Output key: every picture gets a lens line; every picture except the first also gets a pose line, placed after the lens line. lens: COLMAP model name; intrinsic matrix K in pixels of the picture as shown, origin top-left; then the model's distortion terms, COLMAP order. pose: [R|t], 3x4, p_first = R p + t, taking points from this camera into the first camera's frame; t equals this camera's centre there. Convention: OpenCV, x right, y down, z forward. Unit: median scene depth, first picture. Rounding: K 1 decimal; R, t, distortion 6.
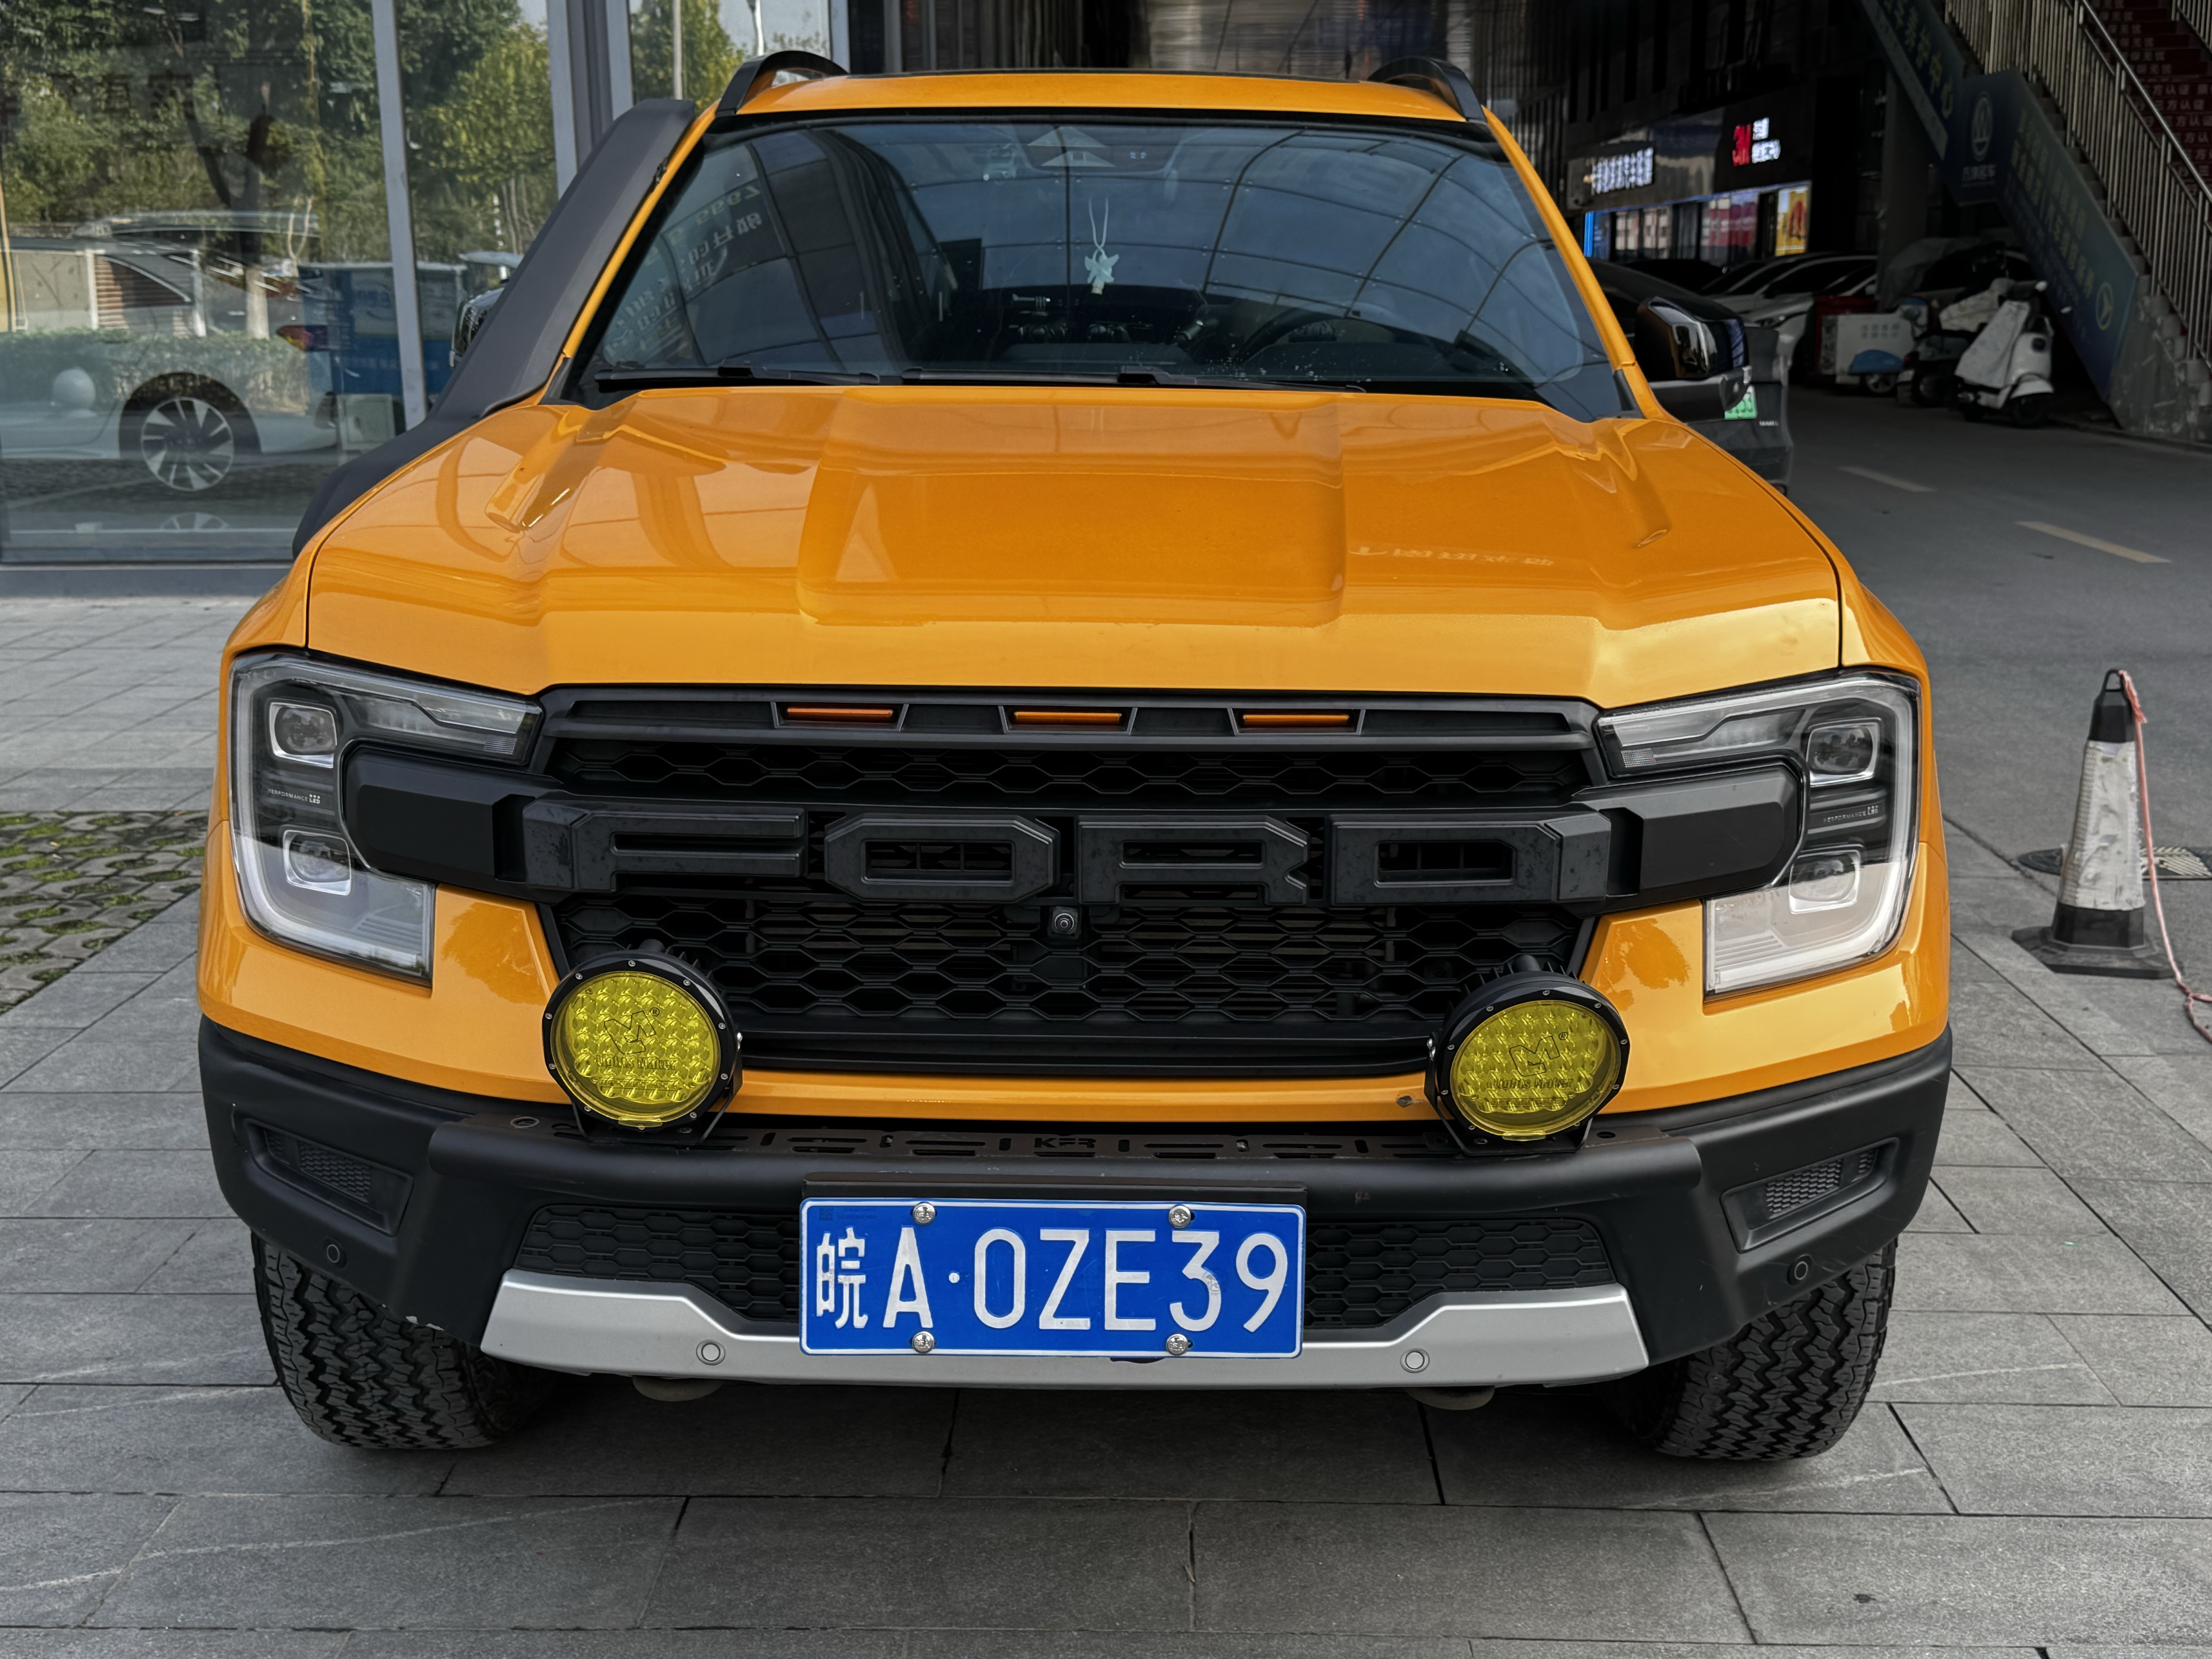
lens RADIAL K [[2555.2, 0, 1106.0], [0, 2555.2, 829.5], [0, 0, 1]] dist [0.198121, -0.445859]
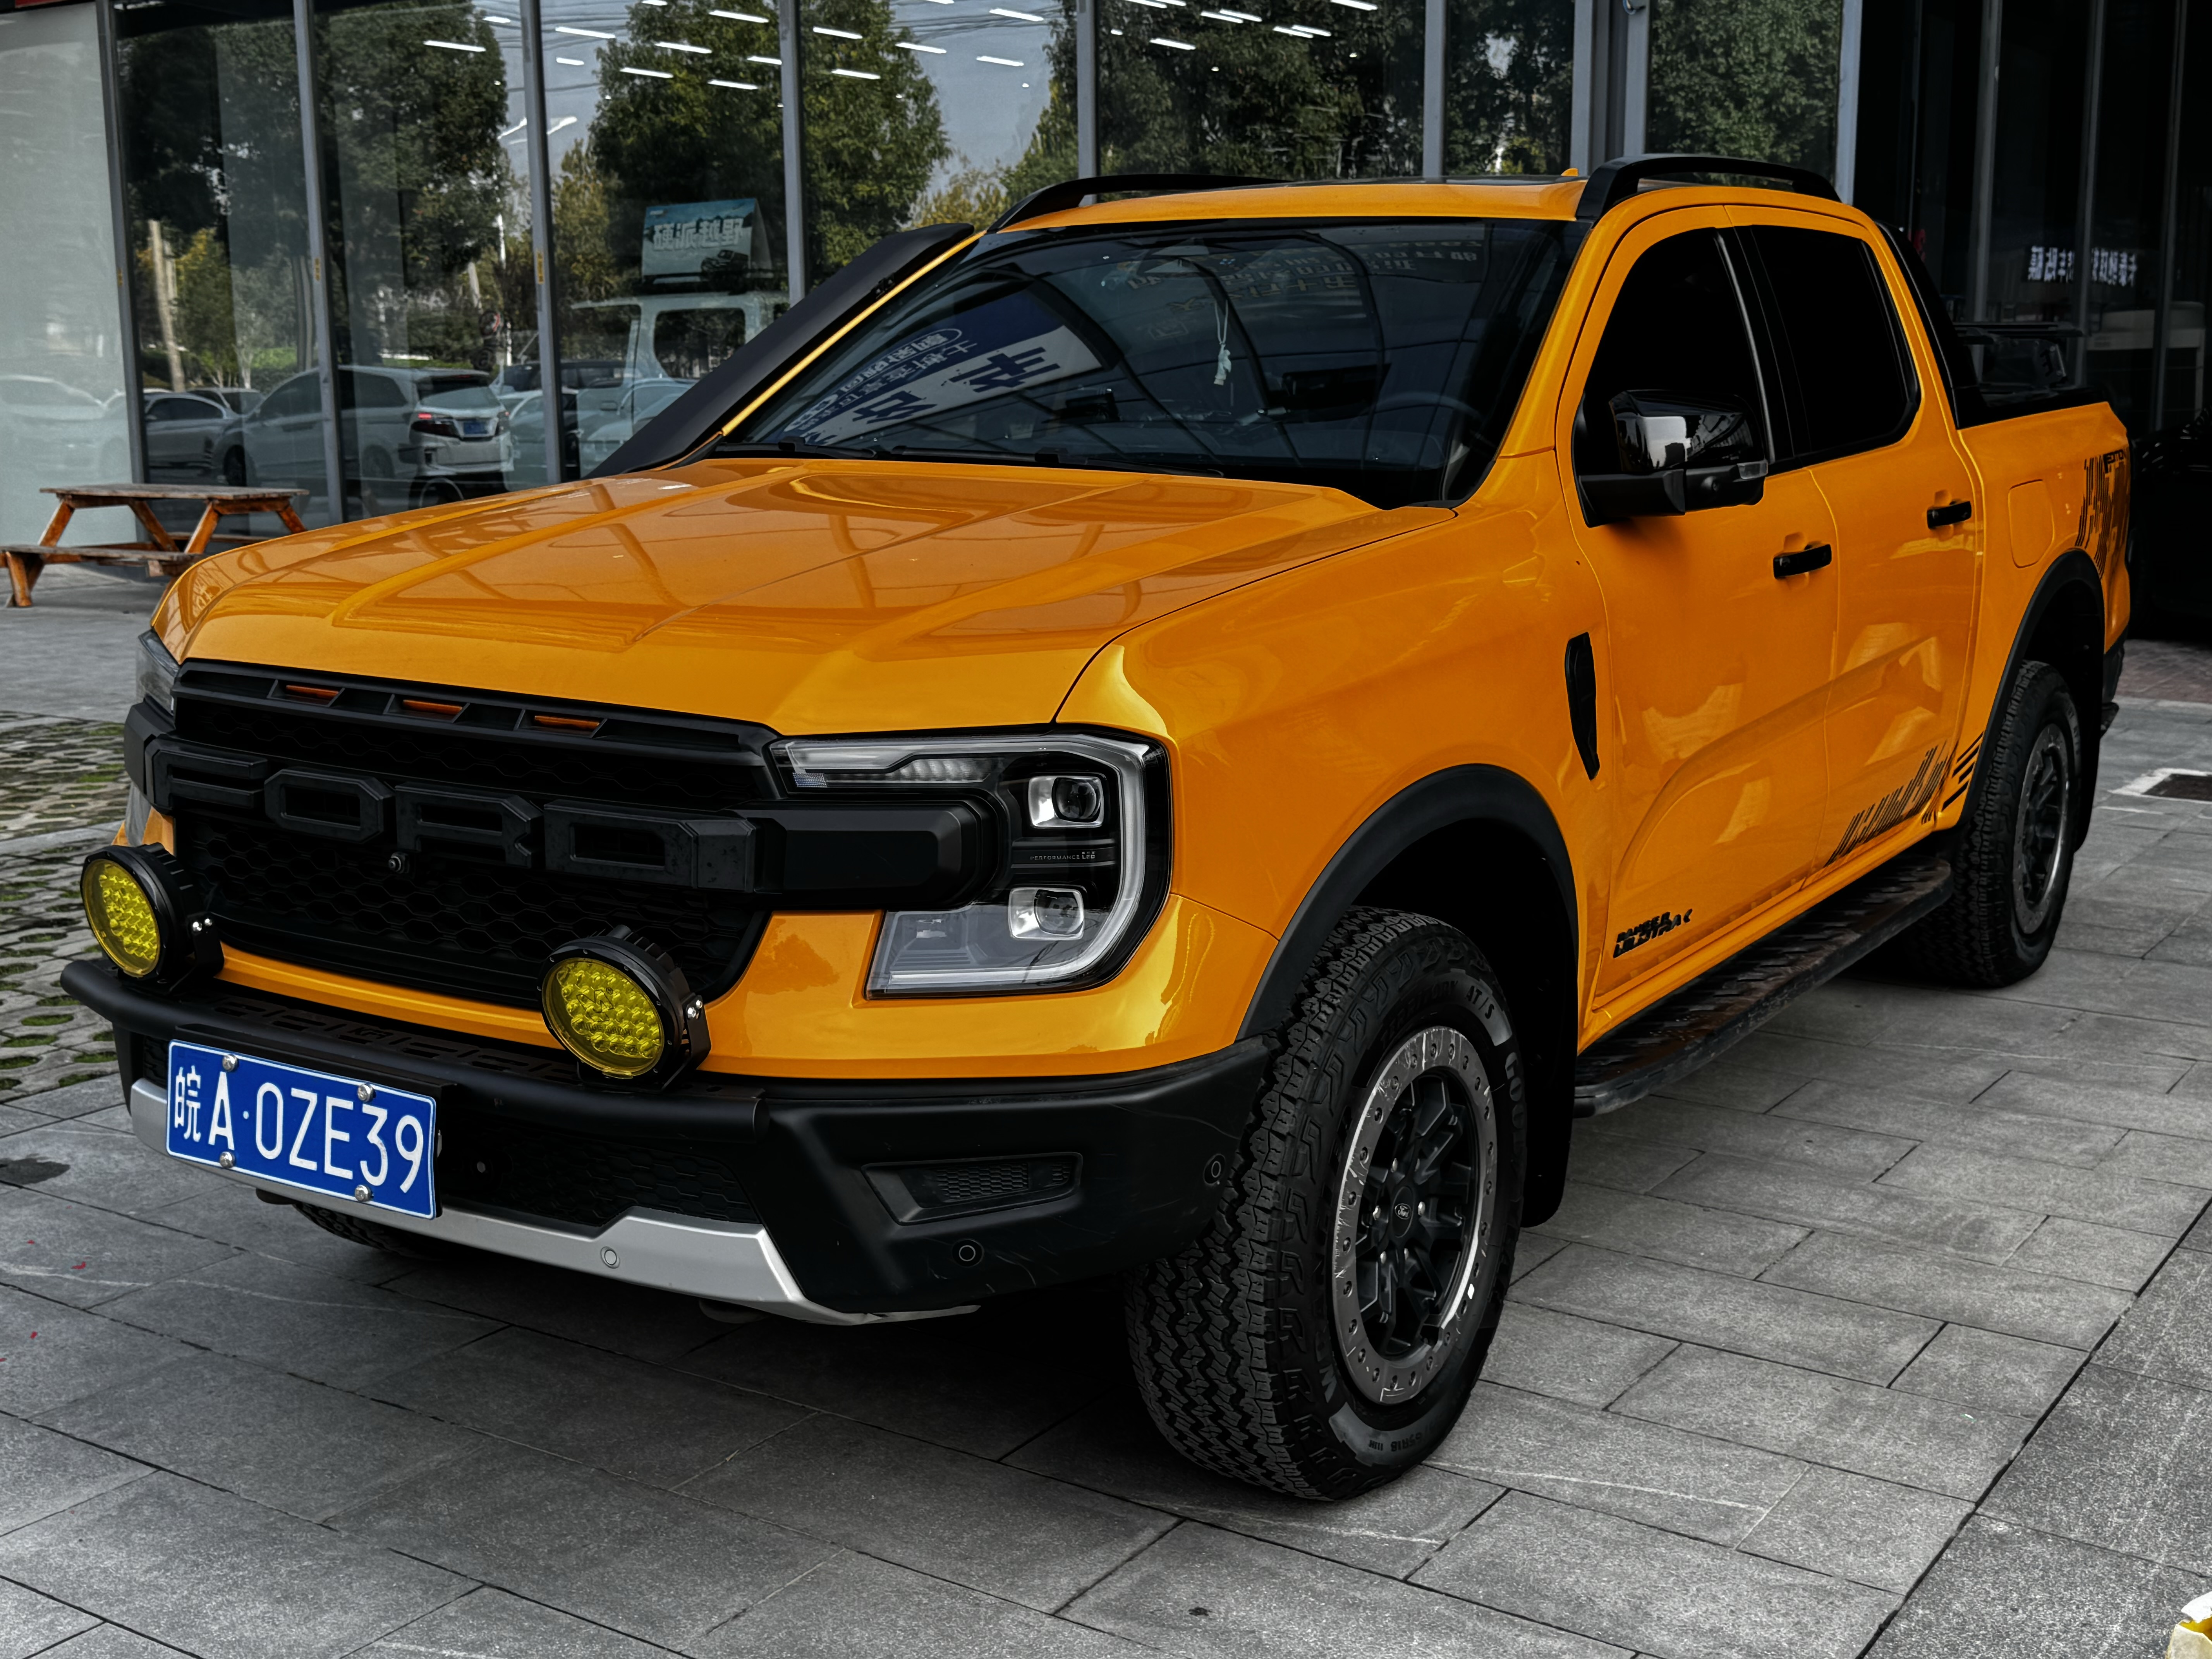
lens RADIAL K [[2555.2, 0, 1106.0], [0, 2555.2, 829.5], [0, 0, 1]] dist [0.198121, -0.445859]
pose [[0.846584, 0.096367, -0.523459, 0.970481], [-0.113242, 0.993567, -0.000232, -0.020949], [0.520069, 0.059474, 0.852051, 0.078126]]
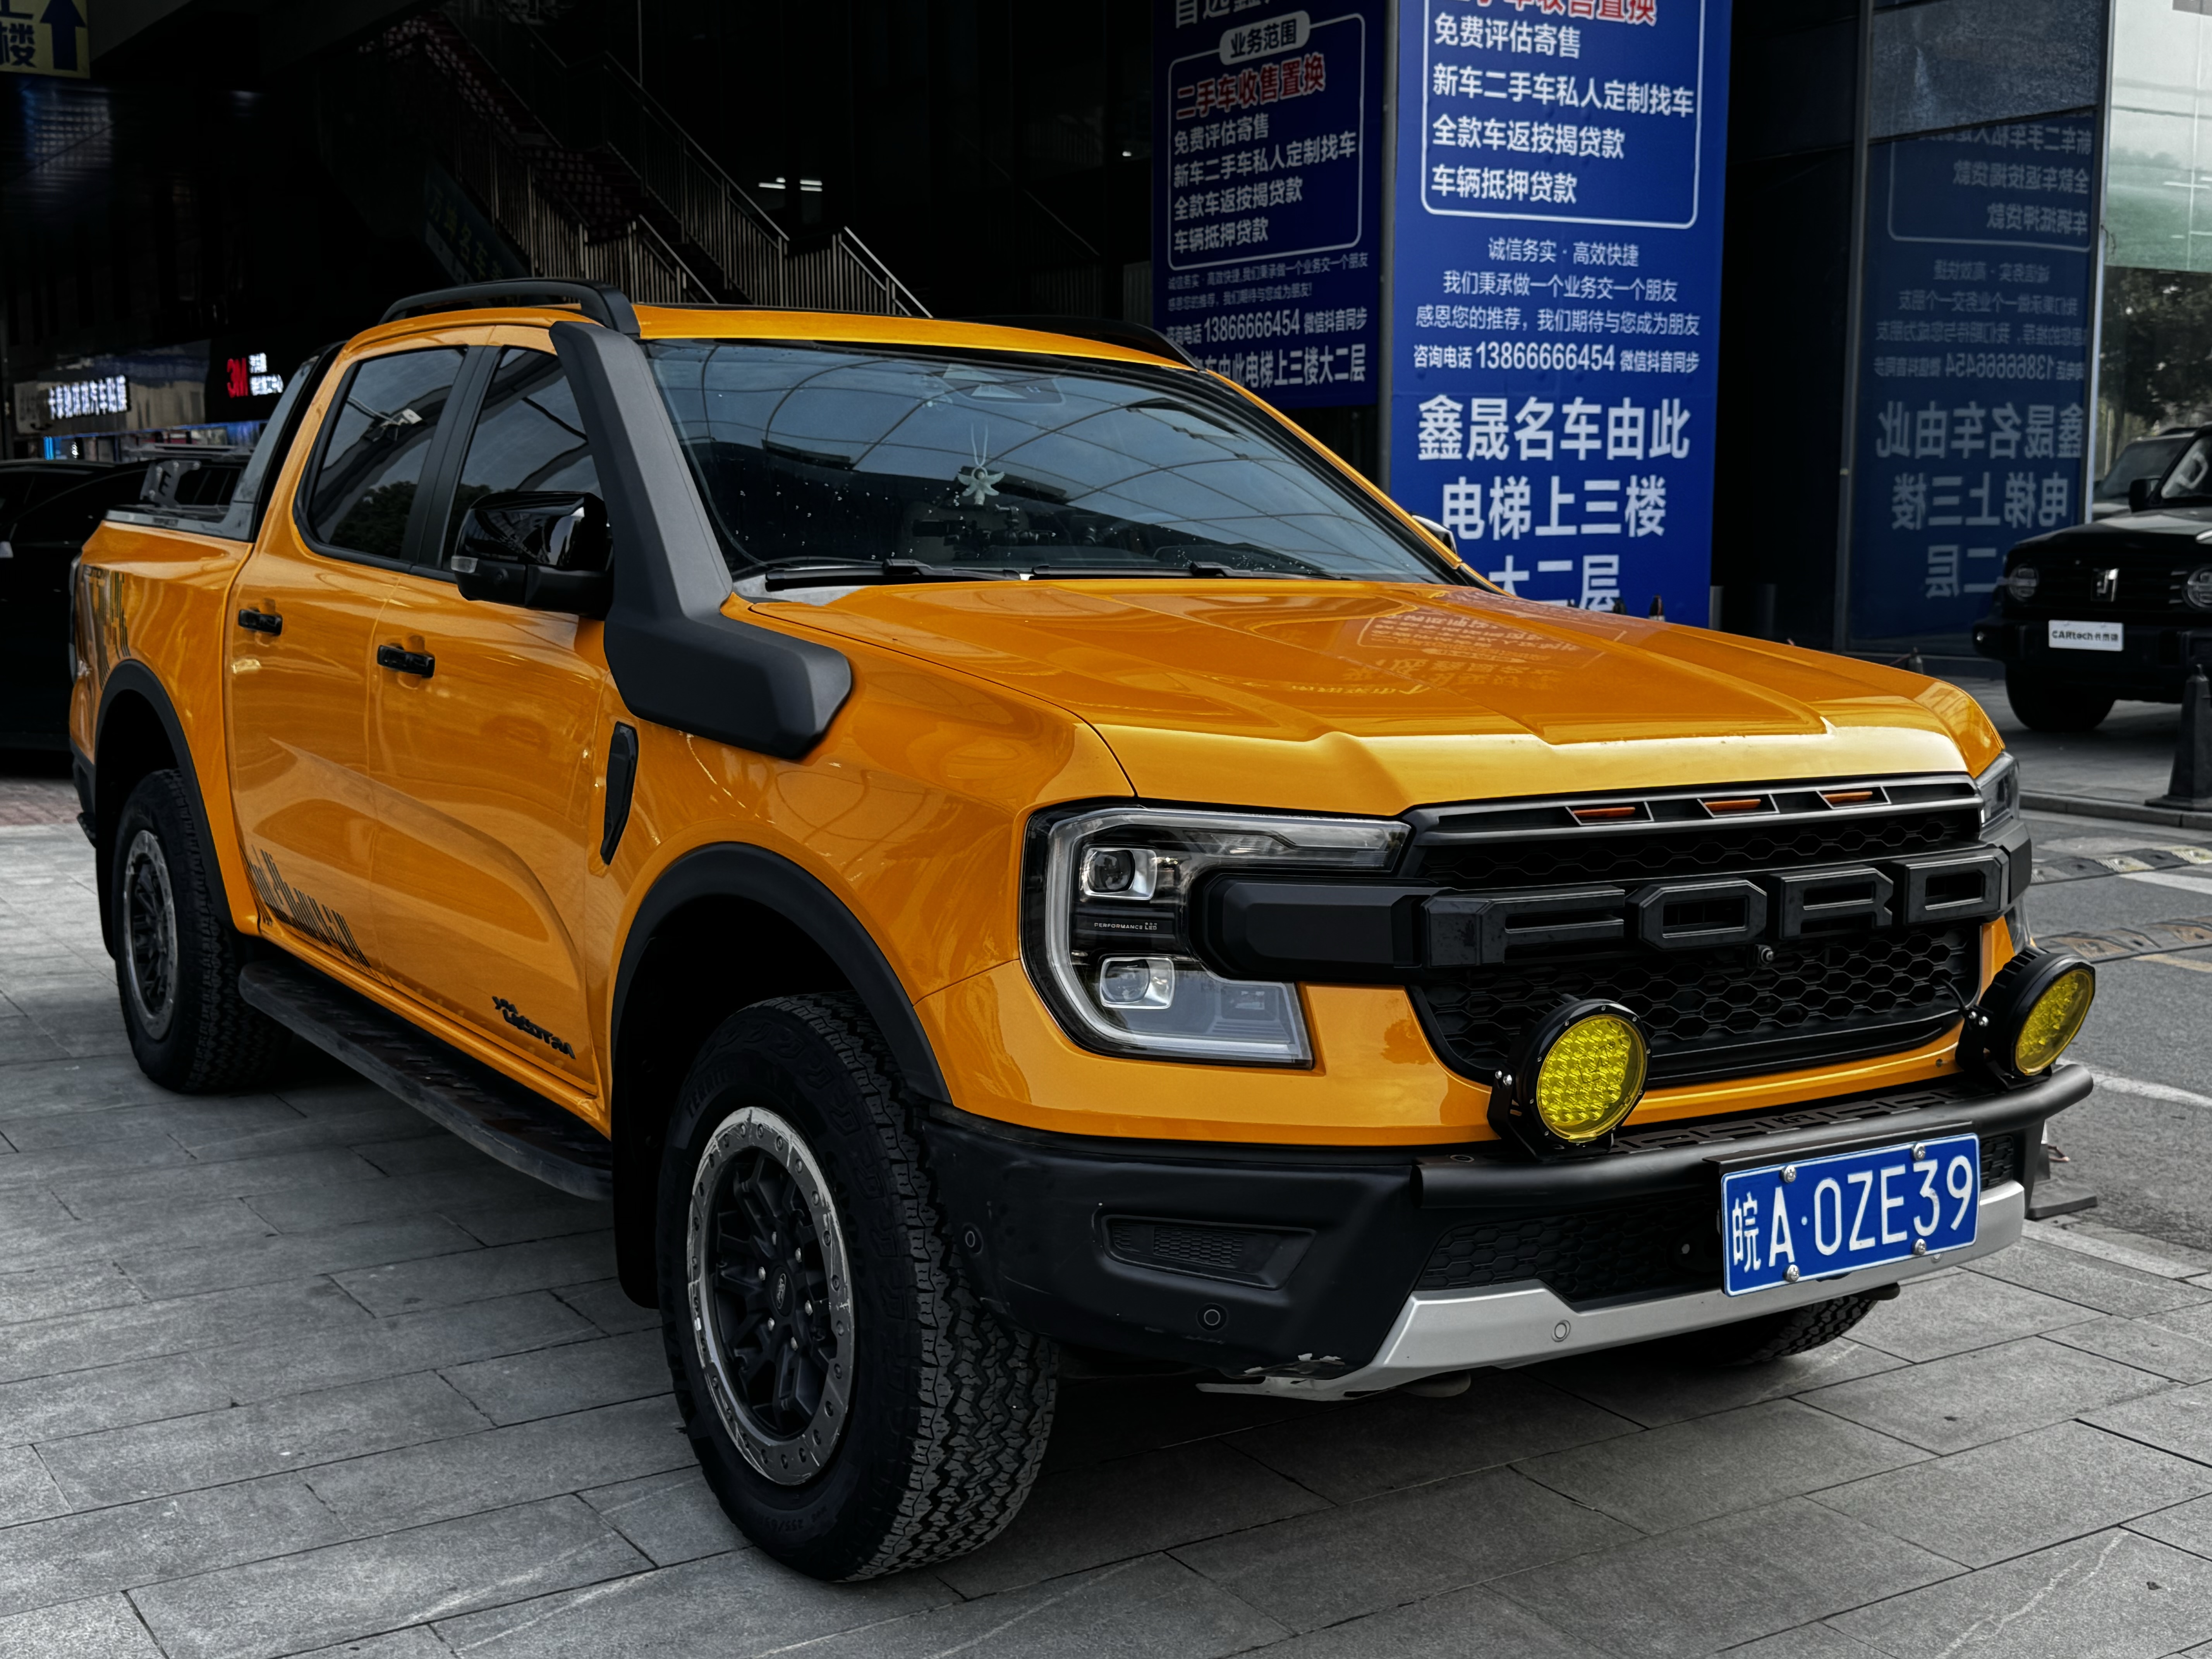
lens RADIAL K [[2555.2, 0, 1106.0], [0, 2555.2, 829.5], [0, 0, 1]] dist [0.198121, -0.445859]
pose [[0.829041, -0.063361, 0.555587, -1.054297], [0.111387, 0.992361, -0.053039, 0.004385], [-0.547982, 0.105857, 0.829765, 0.063023]]
